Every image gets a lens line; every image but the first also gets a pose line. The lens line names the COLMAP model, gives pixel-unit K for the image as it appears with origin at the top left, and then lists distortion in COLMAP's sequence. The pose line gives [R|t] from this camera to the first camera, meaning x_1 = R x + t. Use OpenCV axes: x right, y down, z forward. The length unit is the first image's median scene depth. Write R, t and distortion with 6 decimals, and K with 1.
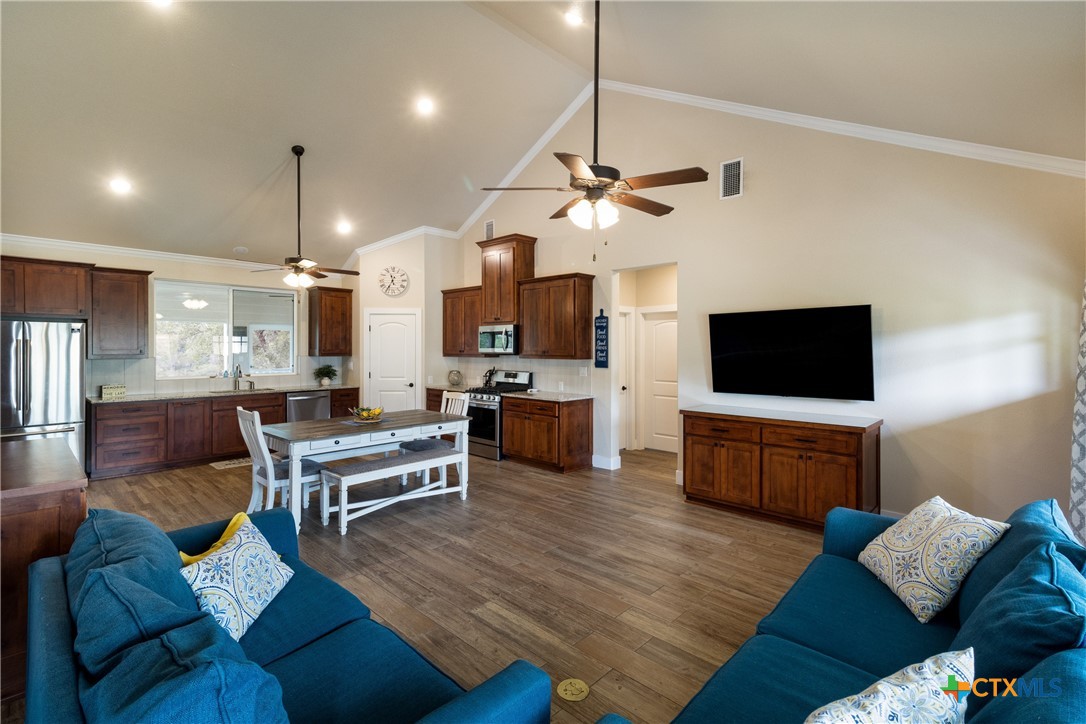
lens RADIAL K [[501.6, 0, 555.0], [0, 501.6, 348.6], [0, 0, 1]] dist [0.016657, 0.000062]
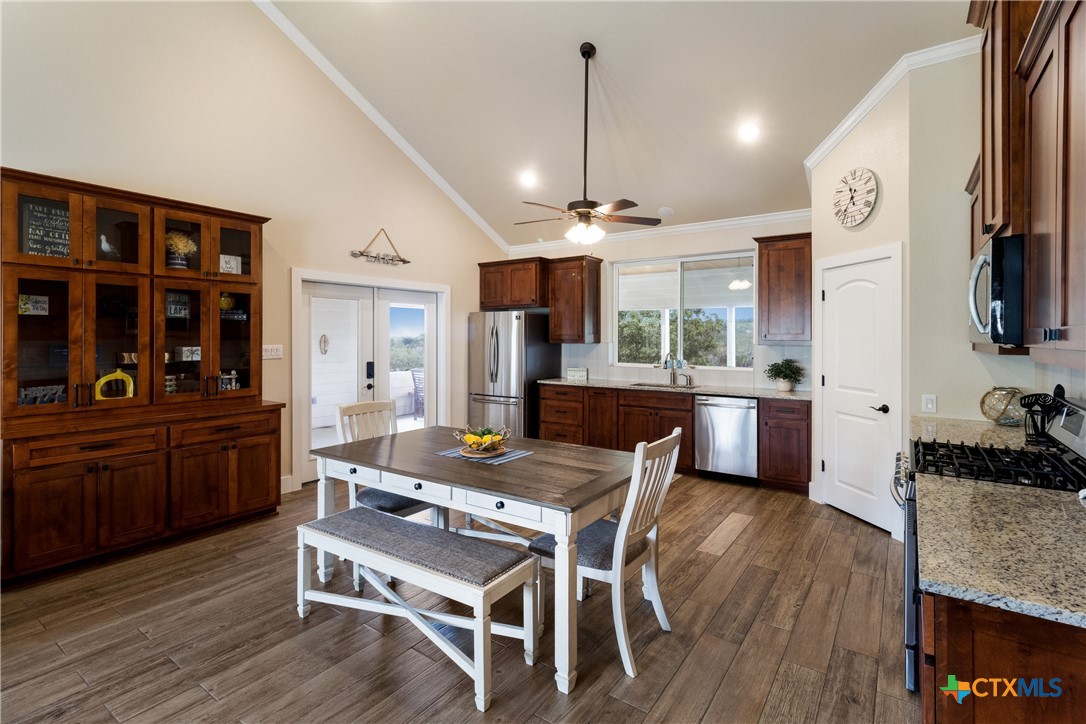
lens RADIAL K [[508.5, 0, 562.4], [0, 508.5, 338.0], [0, 0, 1]] dist [0.001213, 0.000348]
pose [[0.156019, -0.001551, -0.987753, 0.172240], [-0.004534, 0.999987, -0.002286, 0.010909], [0.987744, 0.004835, 0.156010, 0.790144]]
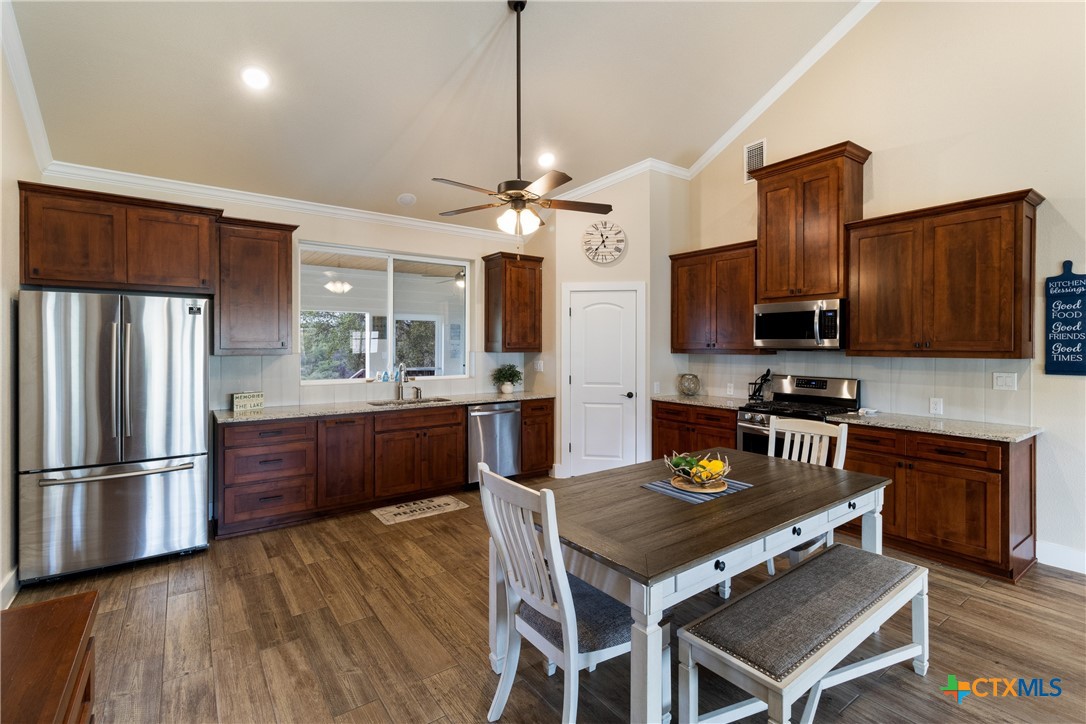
lens RADIAL K [[502.4, 0, 554.2], [0, 502.4, 346.5], [0, 0, 1]] dist [0.005720, 0.000360]
pose [[0.983767, -0.000323, -0.179448, -0.333464], [0.000397, 1.000000, 0.000375, 0.008598], [0.179448, -0.000440, 0.983767, 0.397023]]
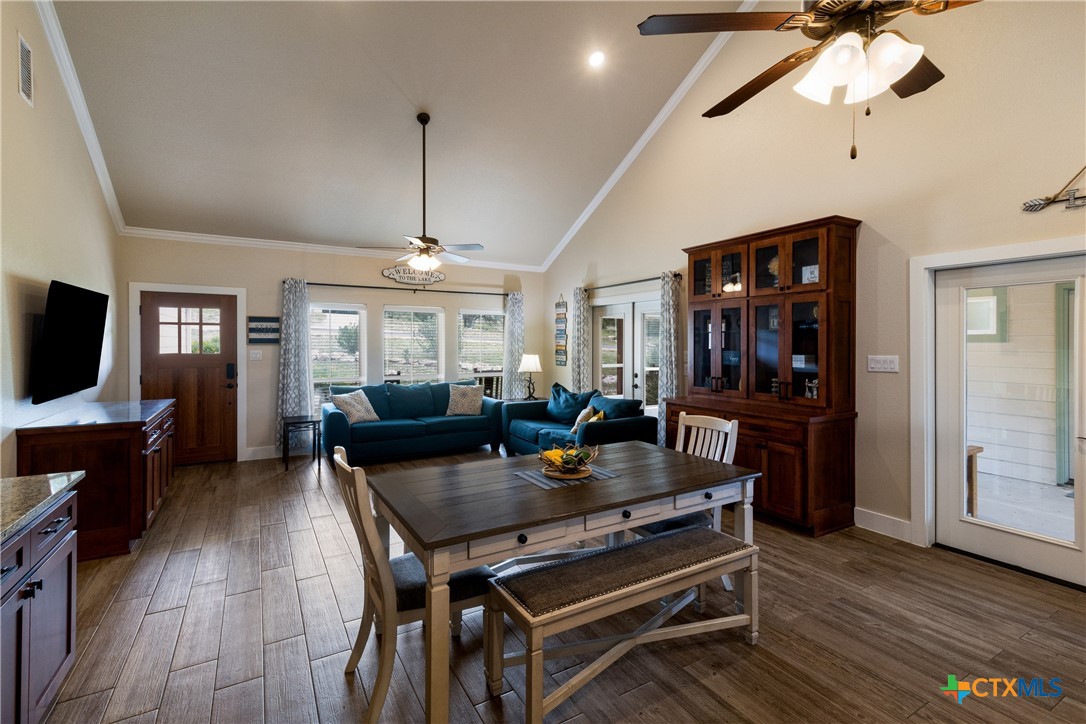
lens RADIAL K [[502.4, 0, 554.2], [0, 502.4, 346.5], [0, 0, 1]] dist [0.005720, 0.000360]
pose [[-0.958869, -0.003779, 0.283822, -0.401288], [-0.000424, 0.999929, 0.011881, 0.003414], [-0.283847, 0.011272, -0.958803, 1.192222]]
